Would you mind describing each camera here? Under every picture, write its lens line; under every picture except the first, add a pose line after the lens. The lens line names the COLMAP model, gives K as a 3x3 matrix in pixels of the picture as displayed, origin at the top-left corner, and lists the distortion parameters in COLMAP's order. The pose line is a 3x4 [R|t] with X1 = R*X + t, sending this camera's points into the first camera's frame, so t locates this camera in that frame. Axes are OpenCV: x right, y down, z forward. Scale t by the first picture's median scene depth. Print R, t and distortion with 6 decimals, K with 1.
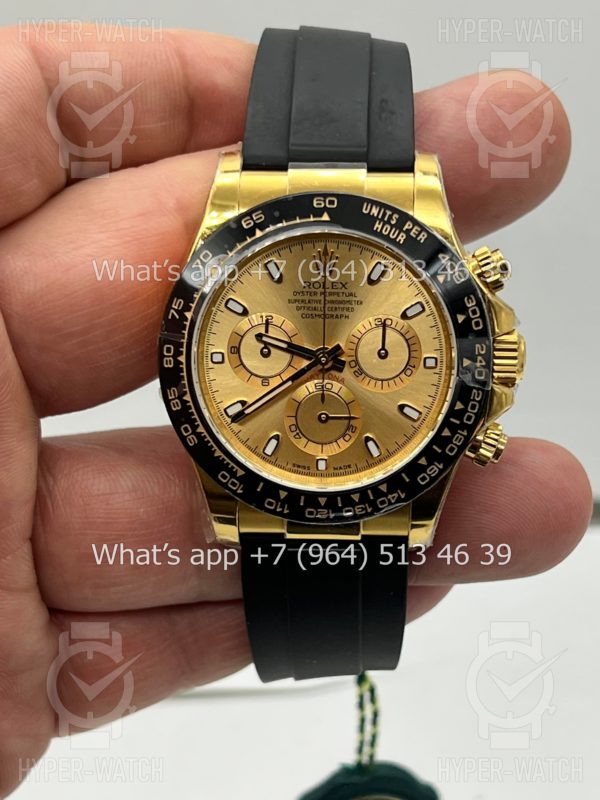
lens RADIAL K [[1863.3, 0, 299.7], [0, 1863.3, 396.5], [0, 0, 1]] dist [0.236626, 0.000000]
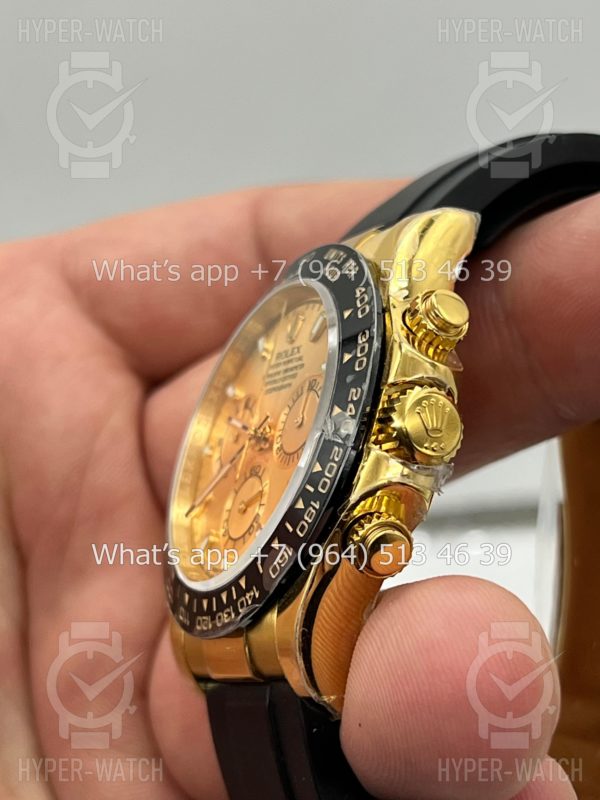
lens RADIAL K [[1863.3, 0, 299.3], [0, 1863.3, 401.6], [0, 0, 1]] dist [0.236626, 0.000000]
pose [[0.498465, -0.120867, -0.858443, 0.707723], [-0.335619, 0.886108, -0.319644, 0.216429], [0.799308, 0.447440, 0.401128, 0.684934]]
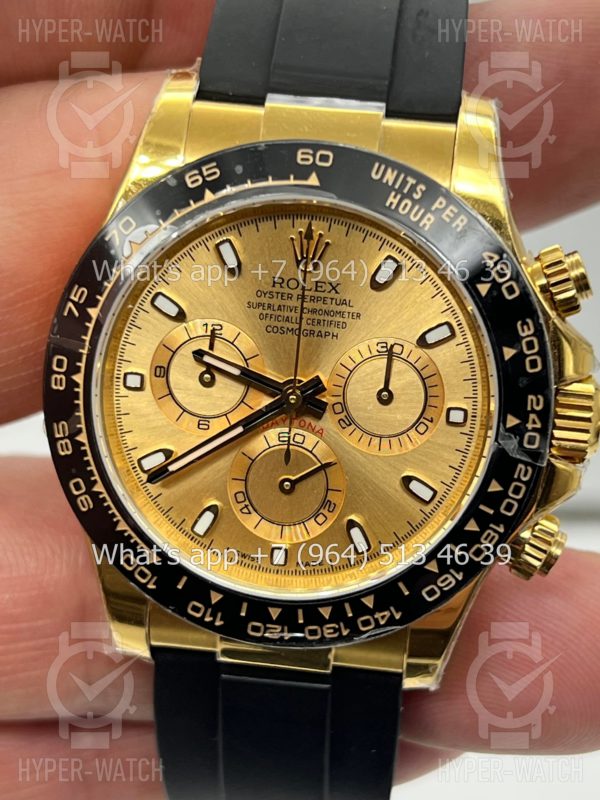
lens RADIAL K [[1863.3, 0, 300.9], [0, 1863.3, 396.6], [0, 0, 1]] dist [0.236626, 0.000000]
pose [[0.995782, 0.084229, -0.036381, 0.038907], [-0.083725, 0.996374, 0.015151, -0.030290], [0.037526, -0.012041, 0.999223, 0.346427]]
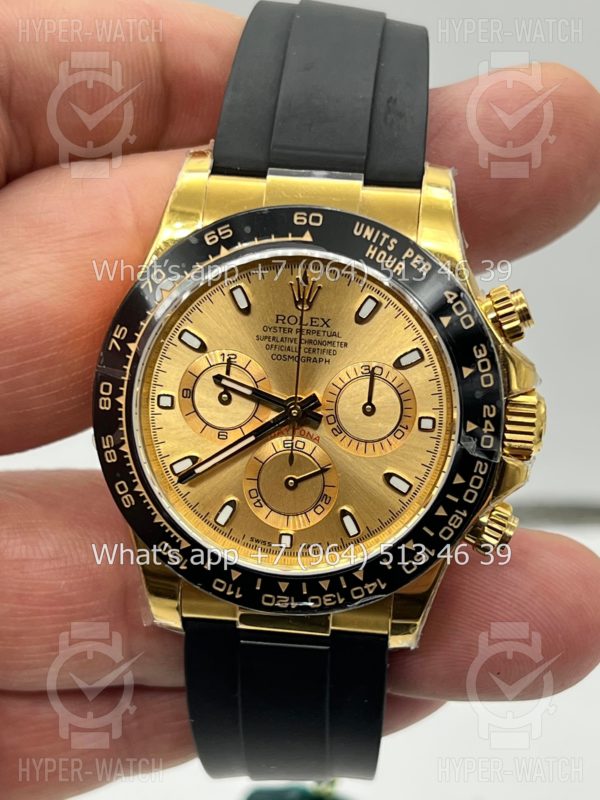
lens RADIAL K [[1863.3, 0, 297.3], [0, 1863.3, 395.1], [0, 0, 1]] dist [0.236626, 0.000000]
pose [[0.997632, 0.061677, -0.030433, 0.037786], [-0.061902, 0.998061, -0.006508, -0.021831], [0.029972, 0.008377, 0.999516, 0.189398]]
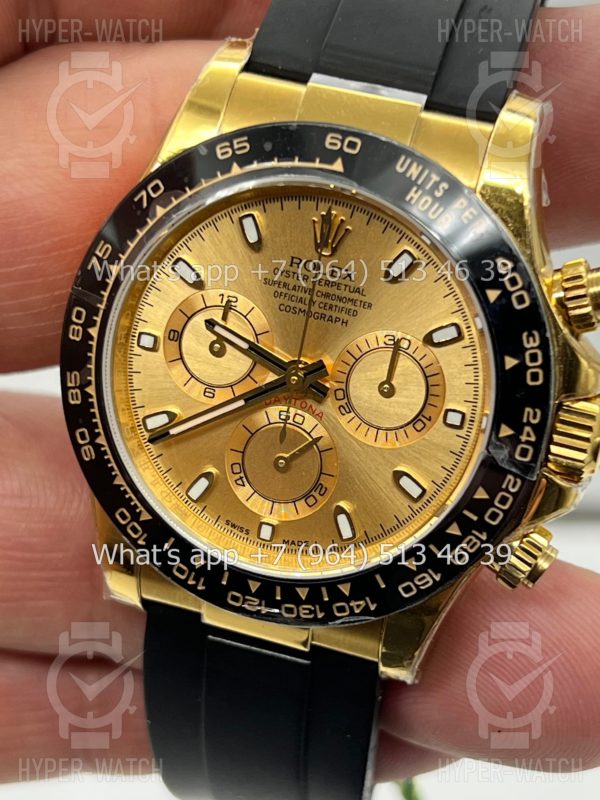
lens RADIAL K [[1863.3, 0, 303.2], [0, 1863.3, 395.9], [0, 0, 1]] dist [0.236626, 0.000000]
pose [[0.961255, 0.215628, -0.171737, 0.128921], [-0.205828, 0.975848, 0.073174, -0.062292], [0.183368, -0.034990, 0.982421, 0.353425]]
